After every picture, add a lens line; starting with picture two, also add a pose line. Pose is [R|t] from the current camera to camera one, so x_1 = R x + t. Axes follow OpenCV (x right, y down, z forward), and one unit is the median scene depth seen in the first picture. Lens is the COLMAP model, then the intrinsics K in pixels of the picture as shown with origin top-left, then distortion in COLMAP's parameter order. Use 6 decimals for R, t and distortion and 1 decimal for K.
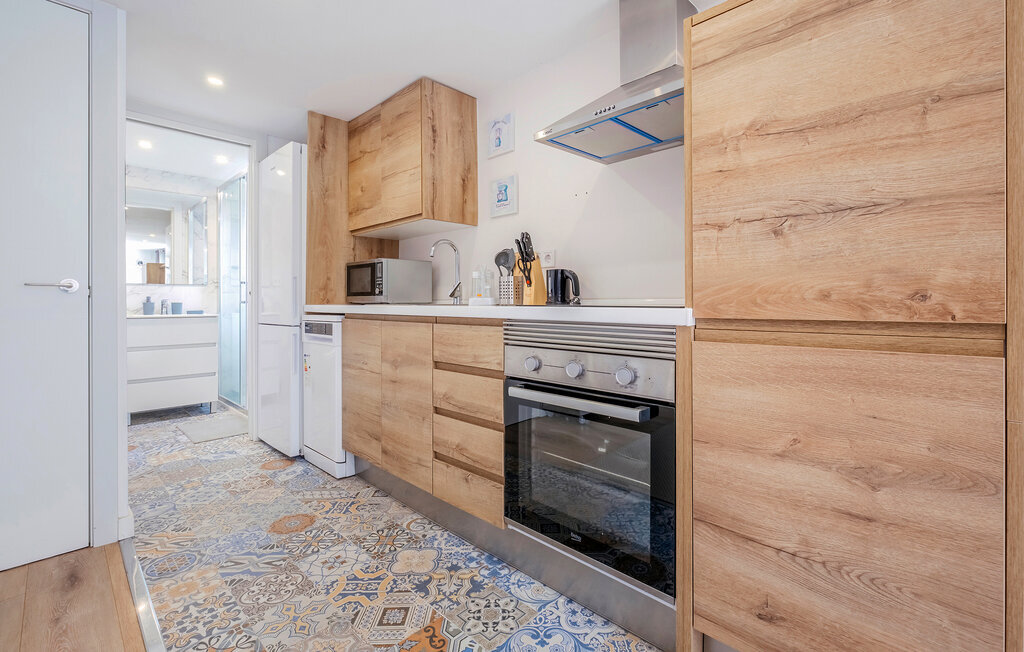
lens RADIAL K [[451.6, 0, 522.4], [0, 451.6, 303.2], [0, 0, 1]] dist [-0.003144, -0.000086]
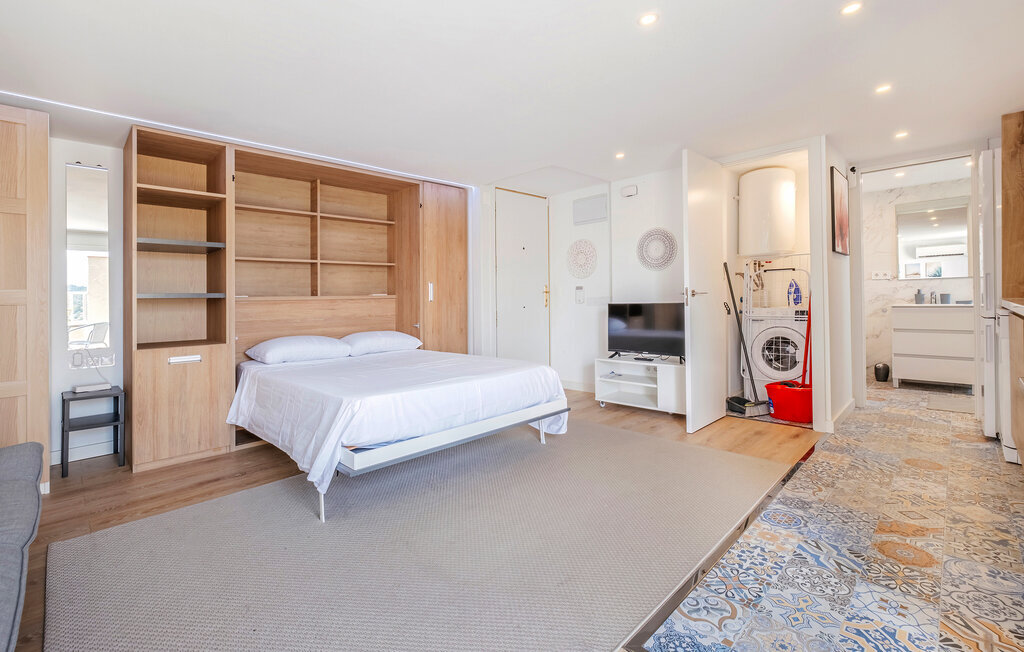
lens RADIAL K [[456.2, 0, 510.9], [0, 456.2, 291.3], [0, 0, 1]] dist [-0.002106, 0.000007]
pose [[-0.013309, -0.011103, -0.999850, 0.759526], [0.019224, 0.999751, -0.011358, -0.029815], [0.999727, -0.019372, -0.013092, -0.175941]]
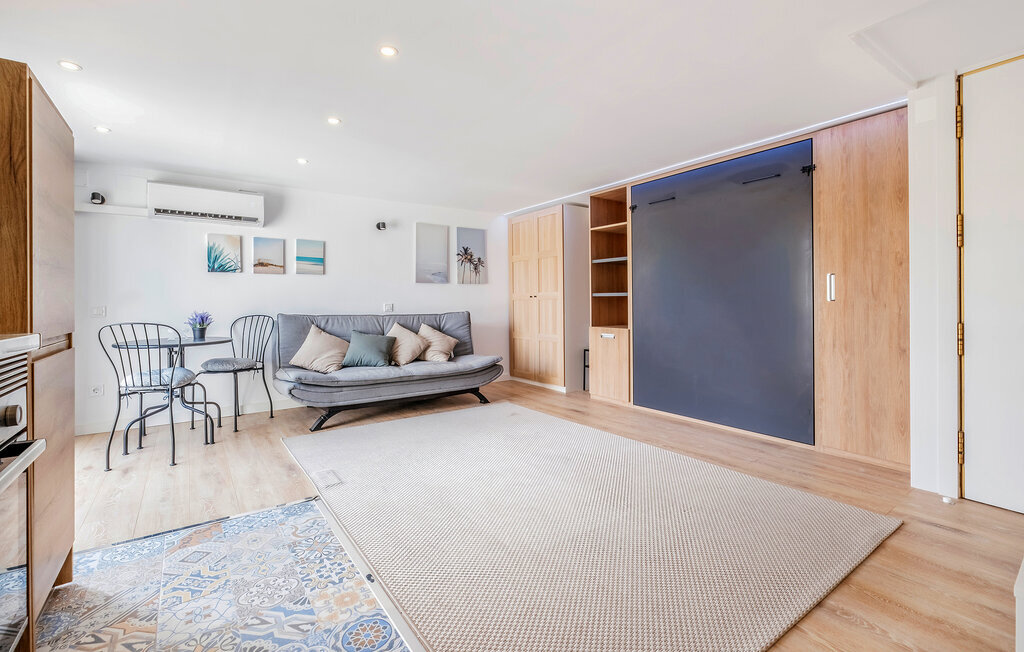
lens RADIAL K [[454.8, 0, 510.1], [0, 454.8, 298.3], [0, 0, 1]] dist [-0.002707, -0.000355]
pose [[-0.983161, 0.012610, 0.182305, -0.482249], [0.011911, 0.999917, -0.004926, -0.028896], [-0.182352, -0.002671, -0.983230, 0.926014]]
